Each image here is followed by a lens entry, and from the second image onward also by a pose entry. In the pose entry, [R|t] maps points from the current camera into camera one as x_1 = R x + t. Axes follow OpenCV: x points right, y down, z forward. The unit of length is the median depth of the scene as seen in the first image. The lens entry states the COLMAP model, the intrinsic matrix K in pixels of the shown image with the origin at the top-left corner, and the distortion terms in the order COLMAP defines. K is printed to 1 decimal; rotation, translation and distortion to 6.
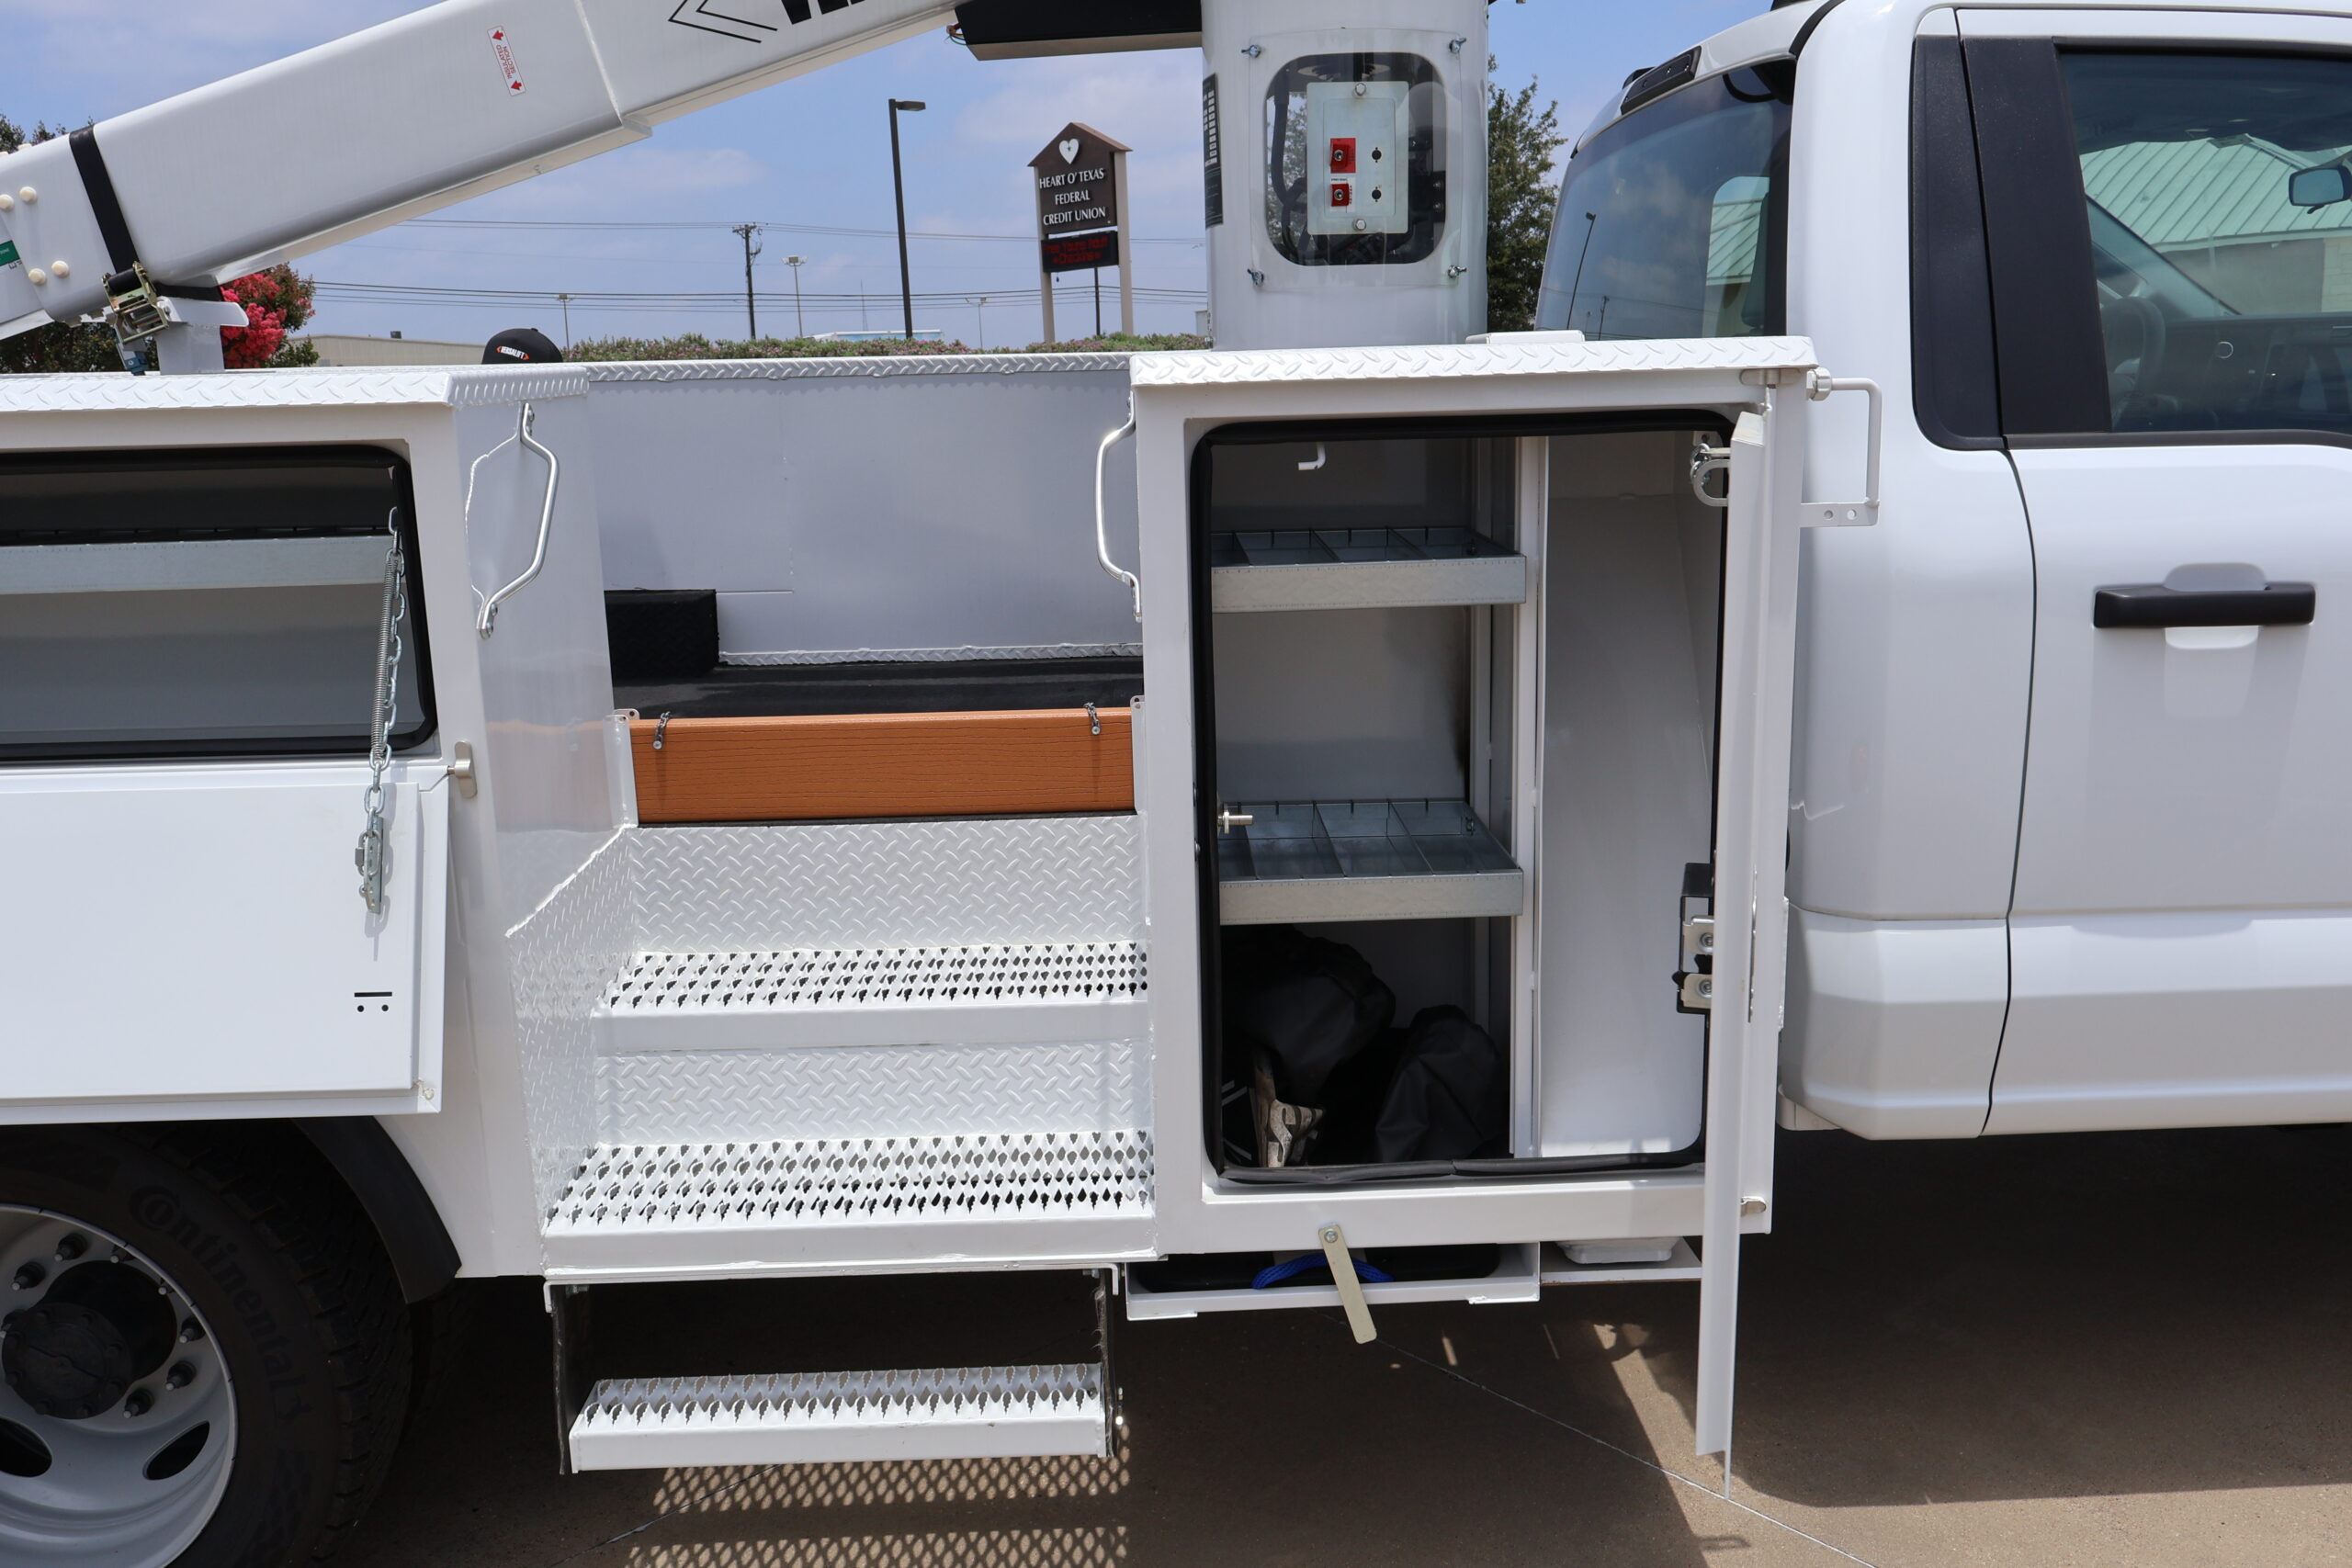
lens RADIAL K [[2085.6, 0, 1175.8], [0, 2085.6, 737.9], [0, 0, 1]] dist [-0.012048, -0.000068]
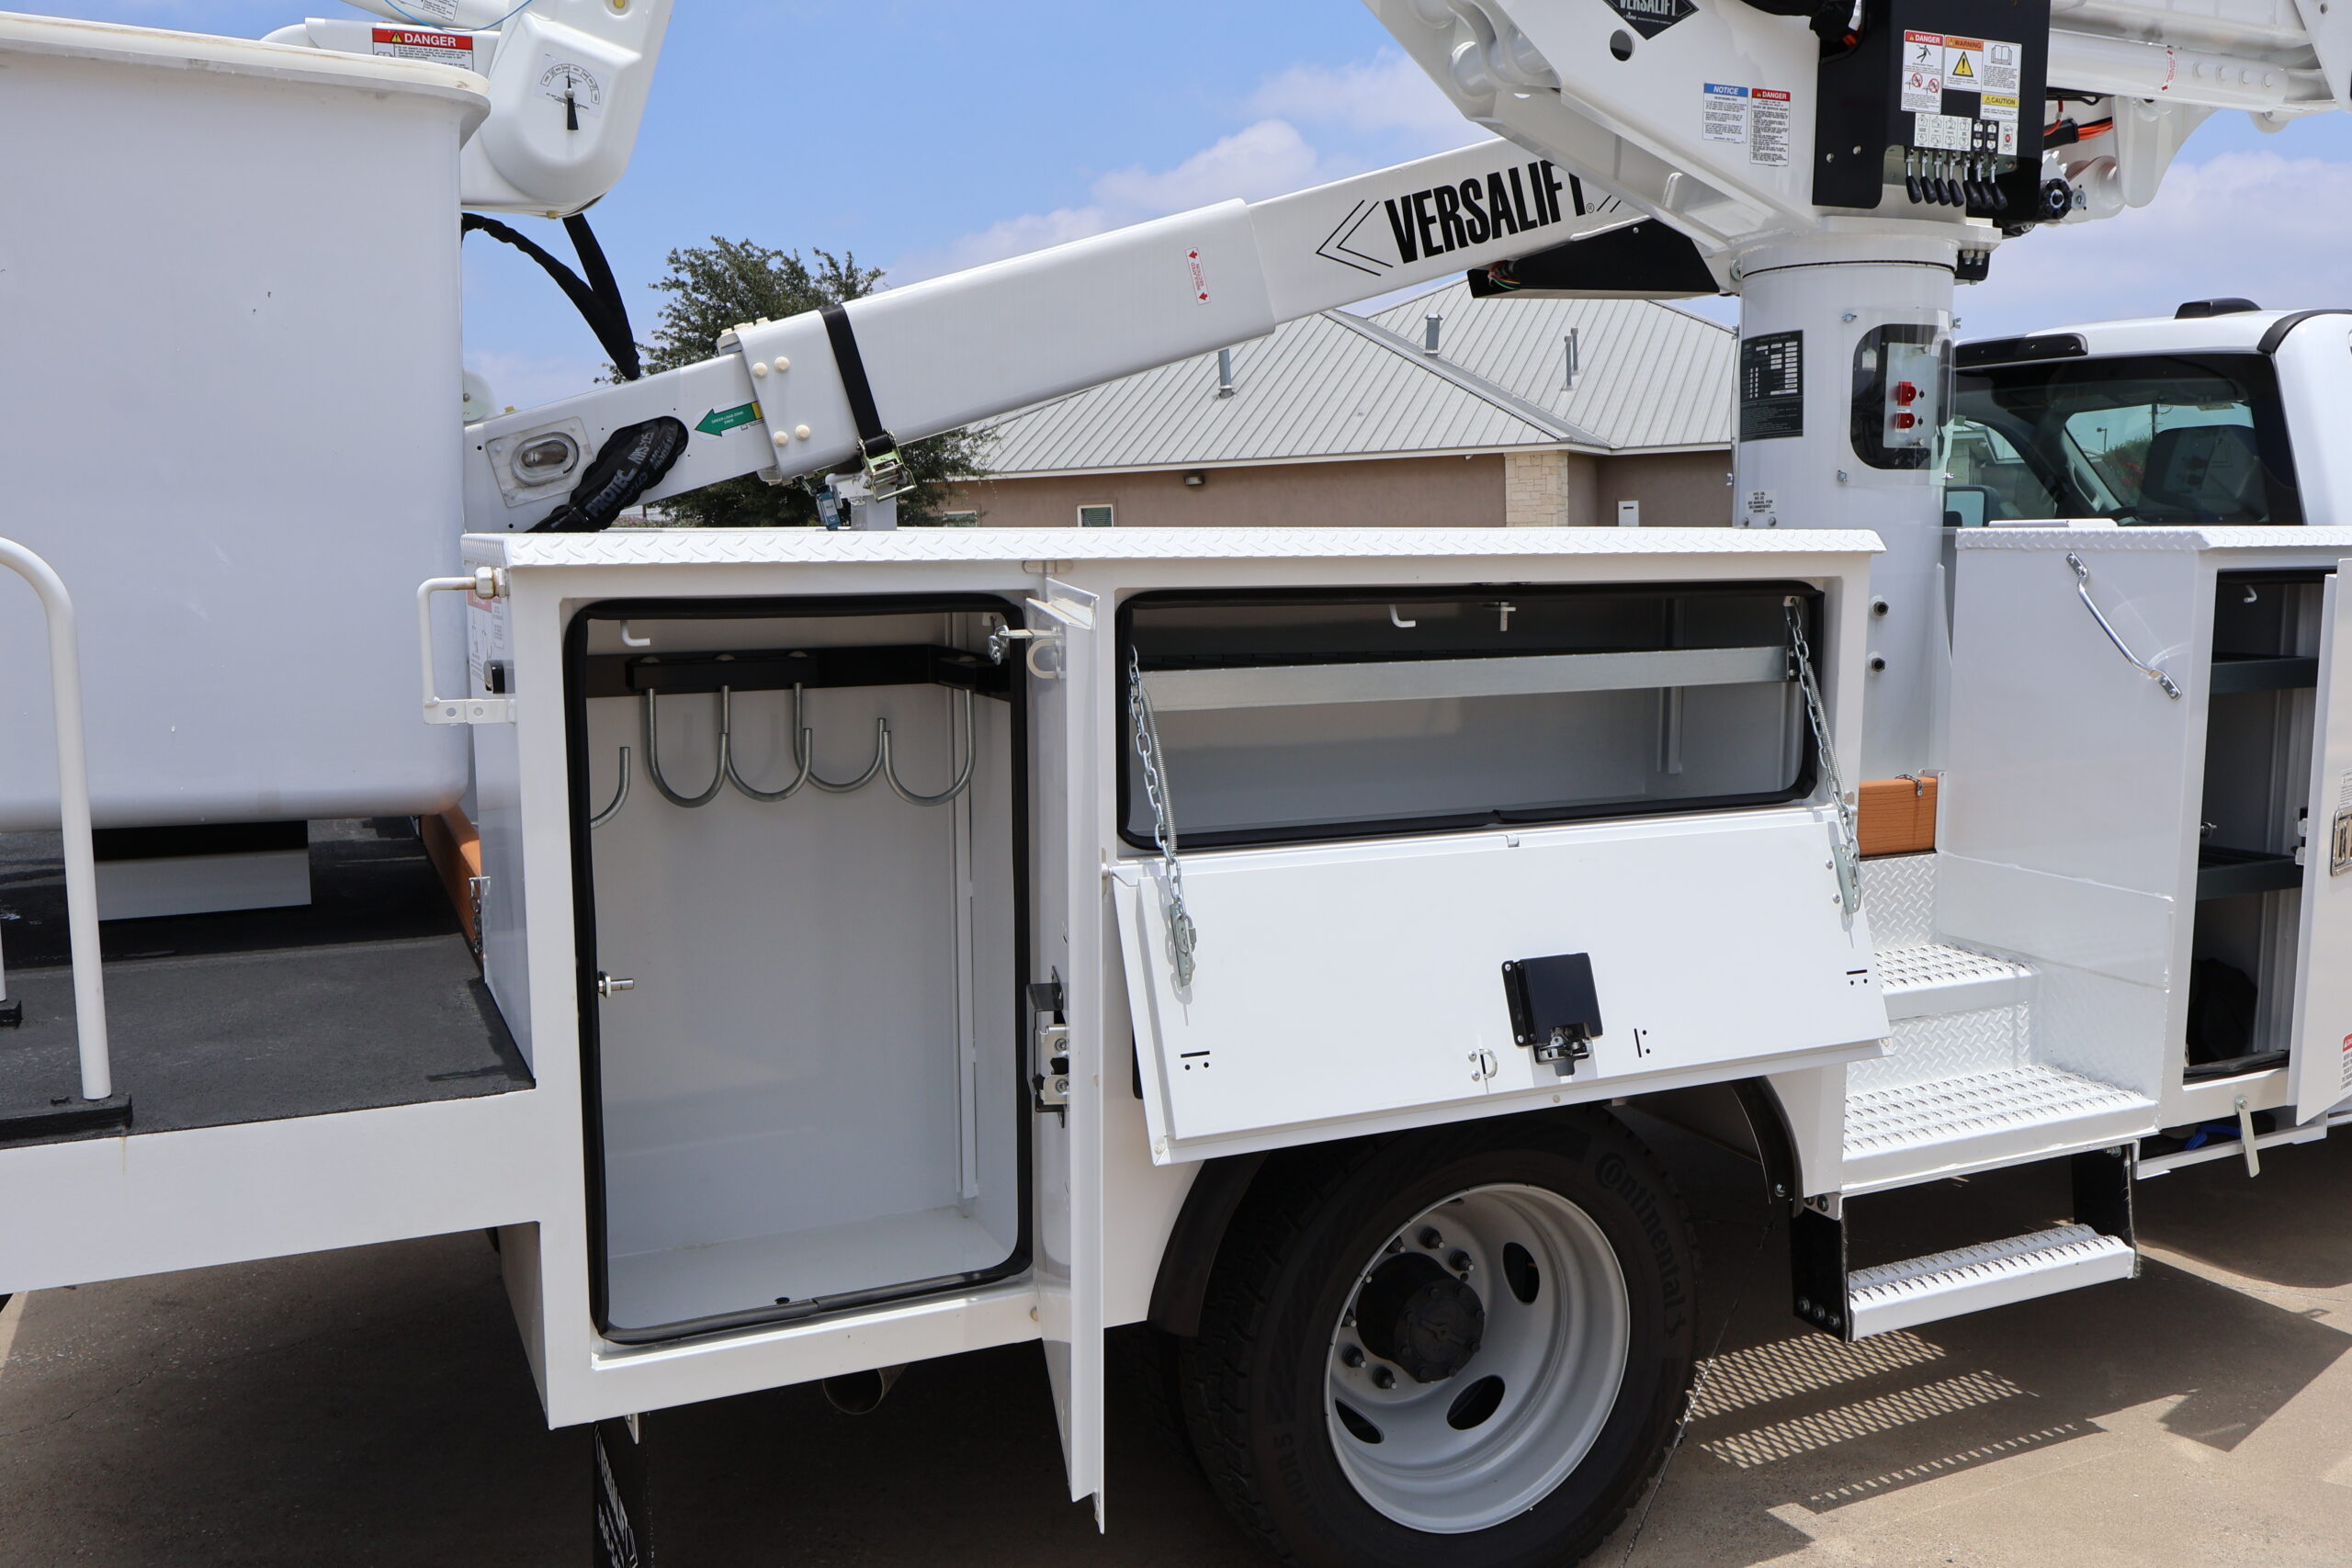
lens RADIAL K [[1981.6, 0, 1176.0], [0, 1981.6, 784.0], [0, 0, 1]] dist [-0.010848, 0.000873]
pose [[0.919340, -0.032309, 0.392136, -1.014162], [0.055237, 0.997351, -0.047325, 0.025319], [-0.389568, 0.065168, 0.918689, -0.030552]]
